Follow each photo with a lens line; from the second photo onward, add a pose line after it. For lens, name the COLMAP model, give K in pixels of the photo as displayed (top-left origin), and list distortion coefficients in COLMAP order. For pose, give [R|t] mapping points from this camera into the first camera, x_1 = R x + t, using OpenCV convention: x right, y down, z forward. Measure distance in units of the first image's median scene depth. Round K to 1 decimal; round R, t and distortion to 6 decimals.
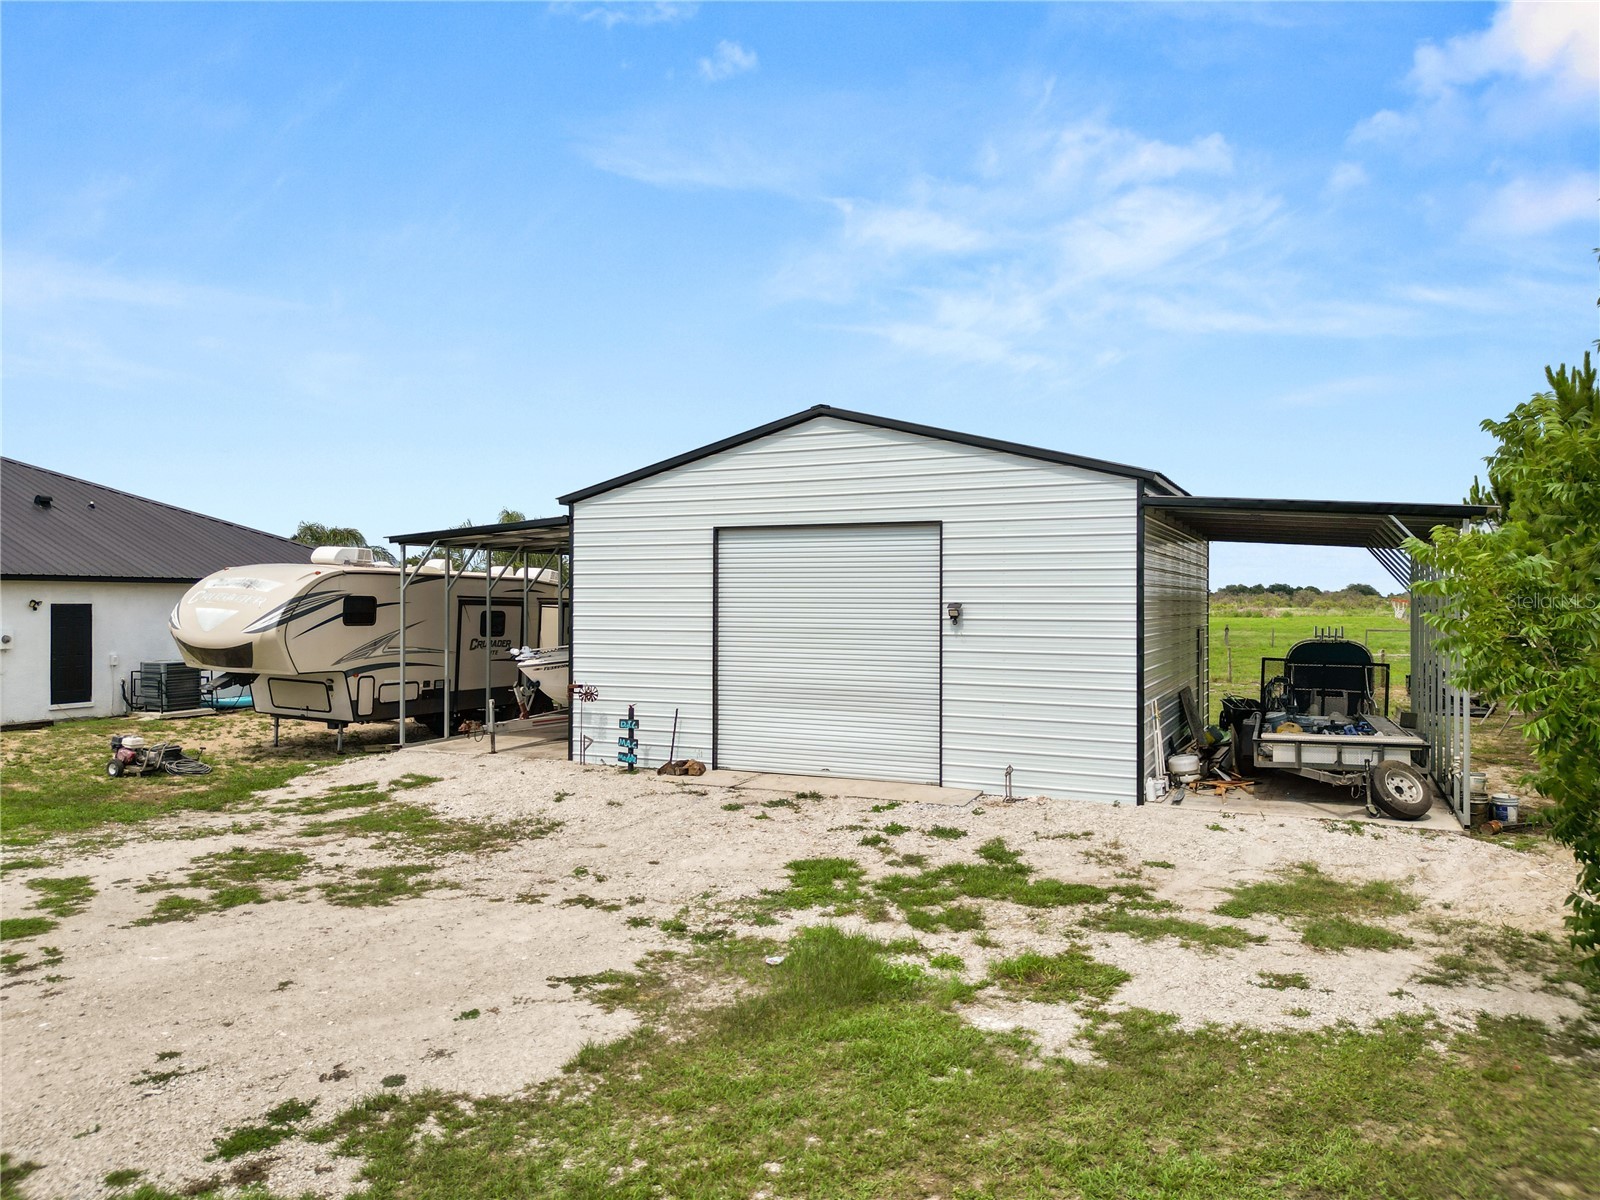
lens RADIAL K [[1120.4, 0, 800.4], [0, 1120.4, 605.0], [0, 0, 1]] dist [0.073362, -0.074643]
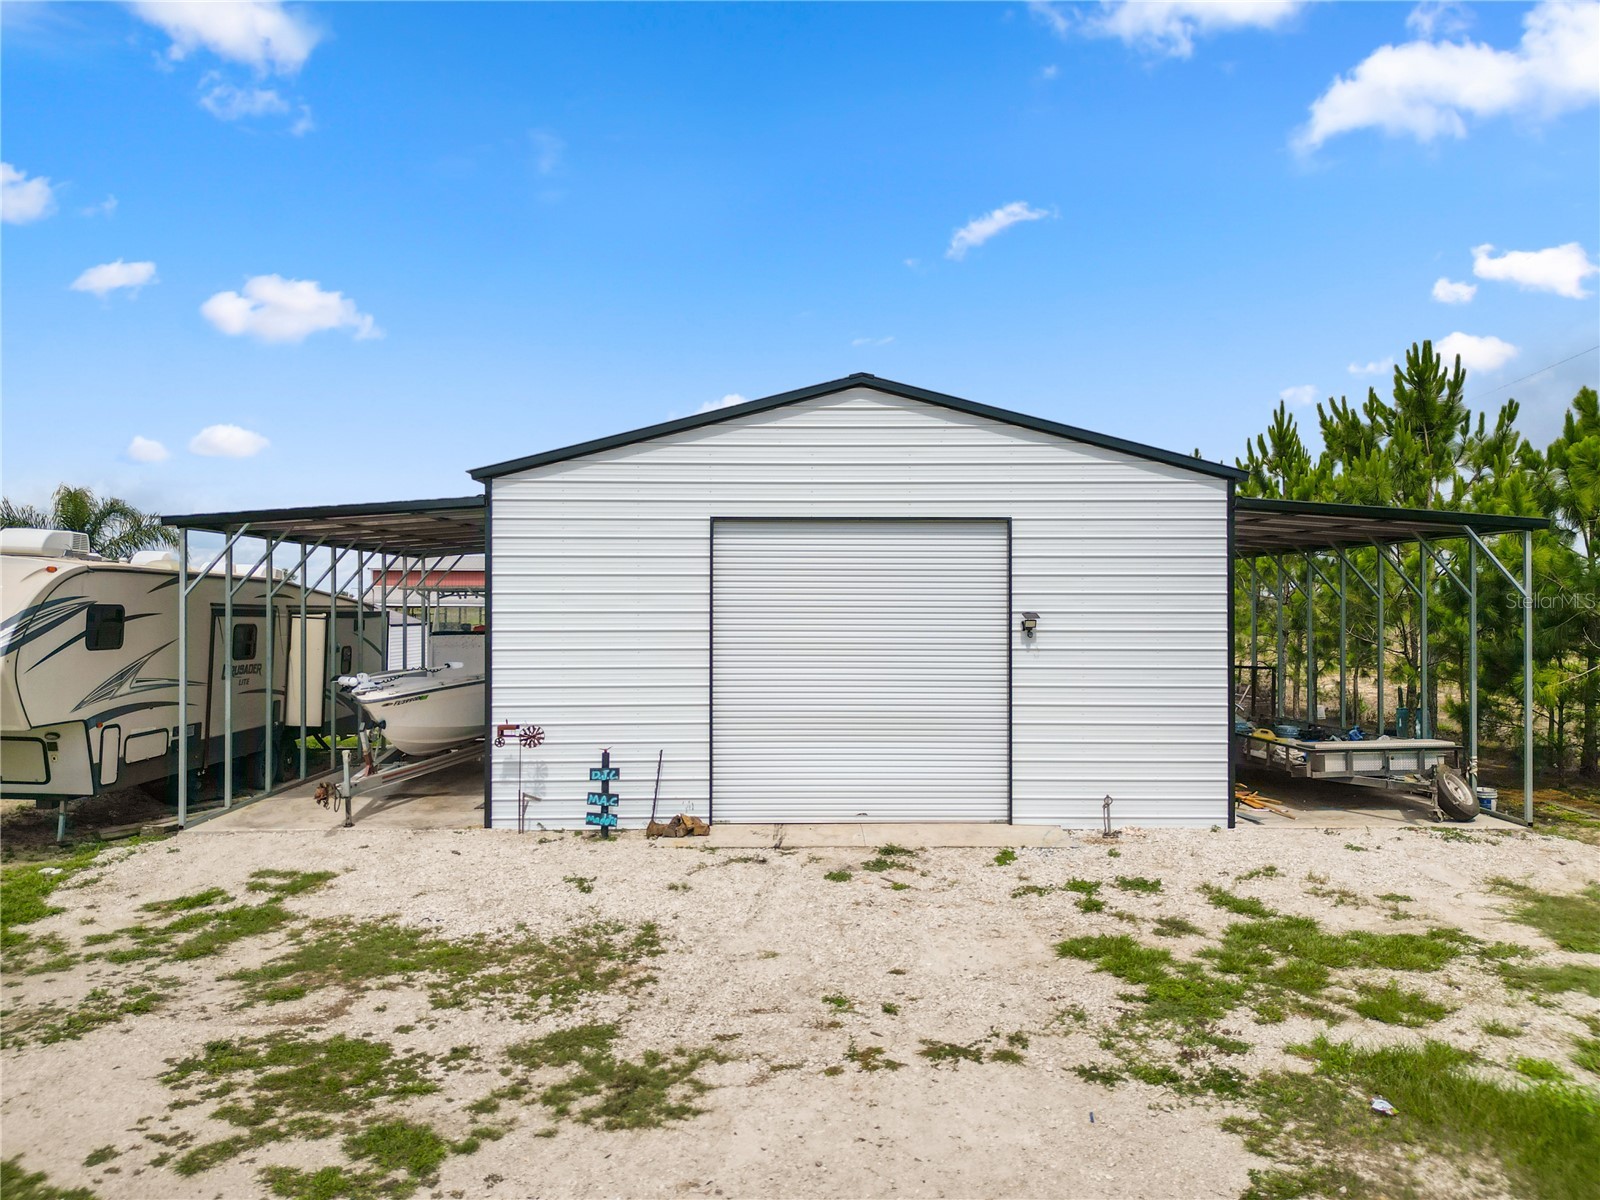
lens RADIAL K [[1120.4, 0, 807.4], [0, 1120.4, 602.9], [0, 0, 1]] dist [0.073362, -0.074643]
pose [[0.901485, -0.001569, 0.432807, -0.392162], [0.003520, 0.999987, -0.003707, -0.006503], [-0.432796, 0.004865, 0.901479, 0.284018]]
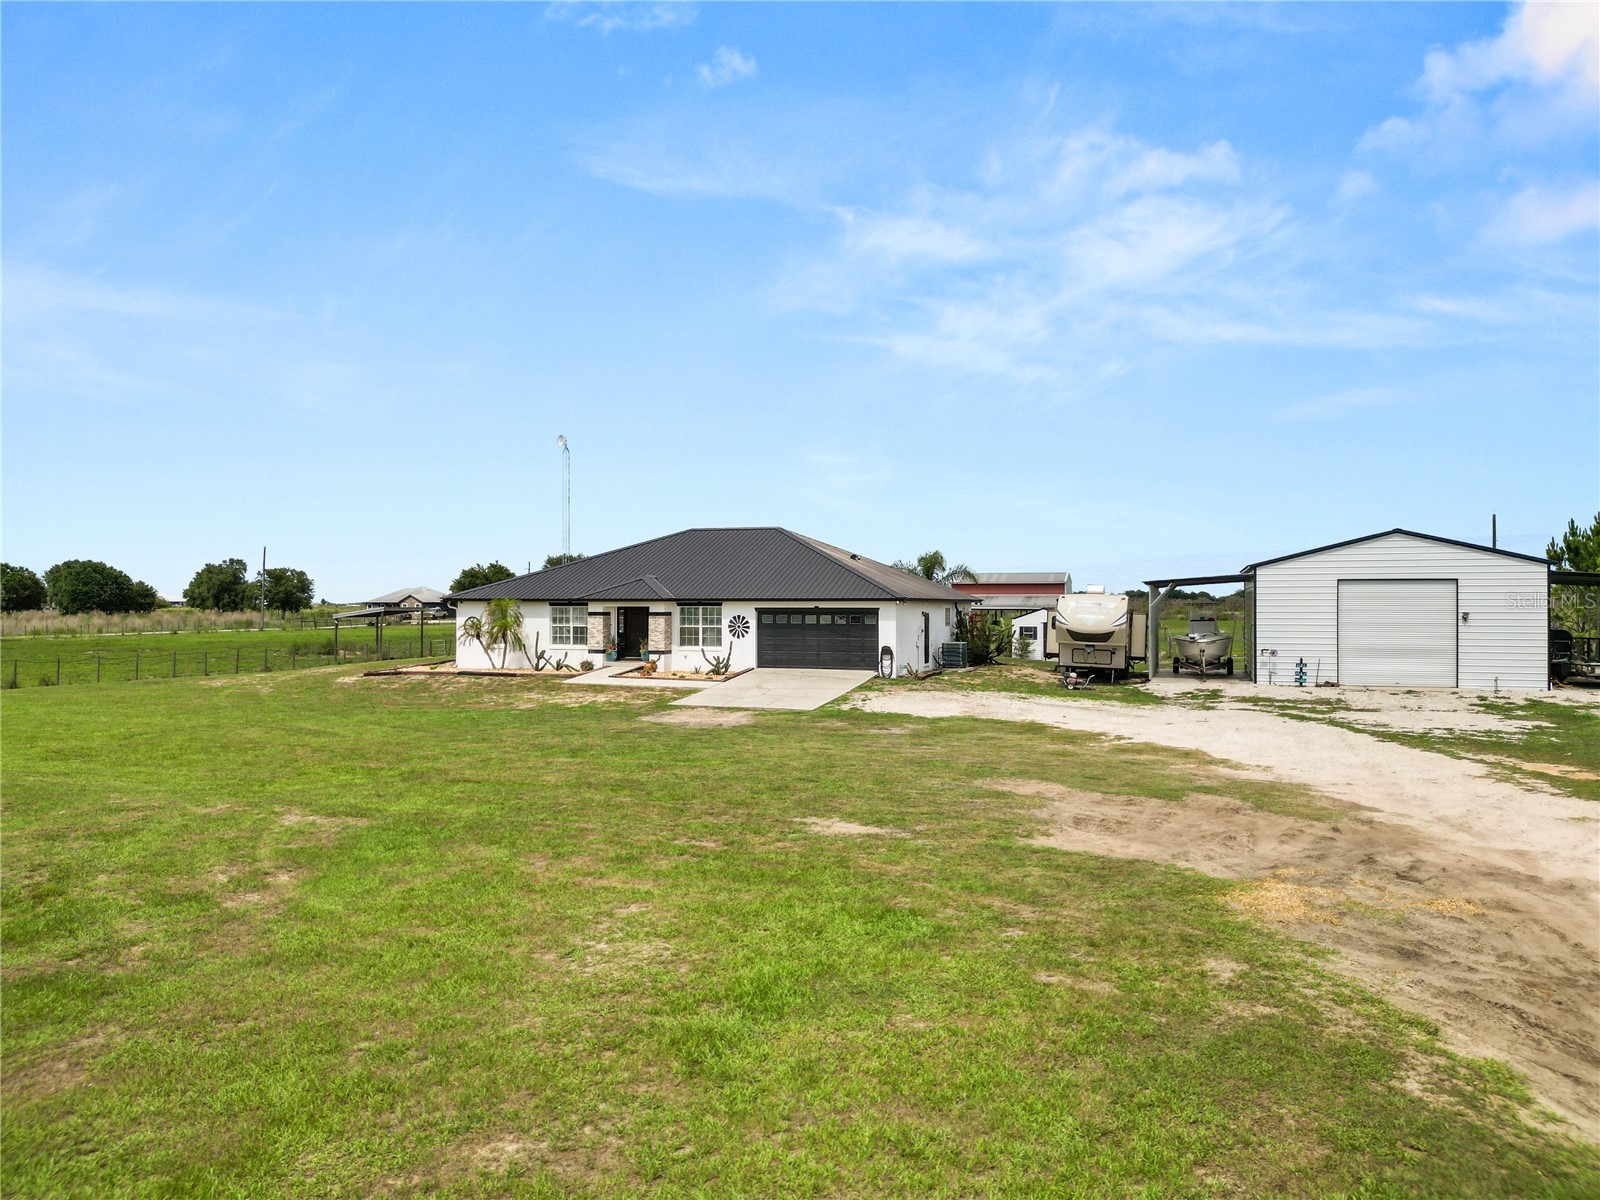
lens RADIAL K [[1120.4, 0, 801.4], [0, 1120.4, 602.0], [0, 0, 1]] dist [0.073362, -0.074643]
pose [[0.996144, -0.001214, 0.087719, -1.503827], [0.002086, 0.999949, -0.009852, -0.002663], [-0.087703, 0.009997, 0.996097, -1.328512]]
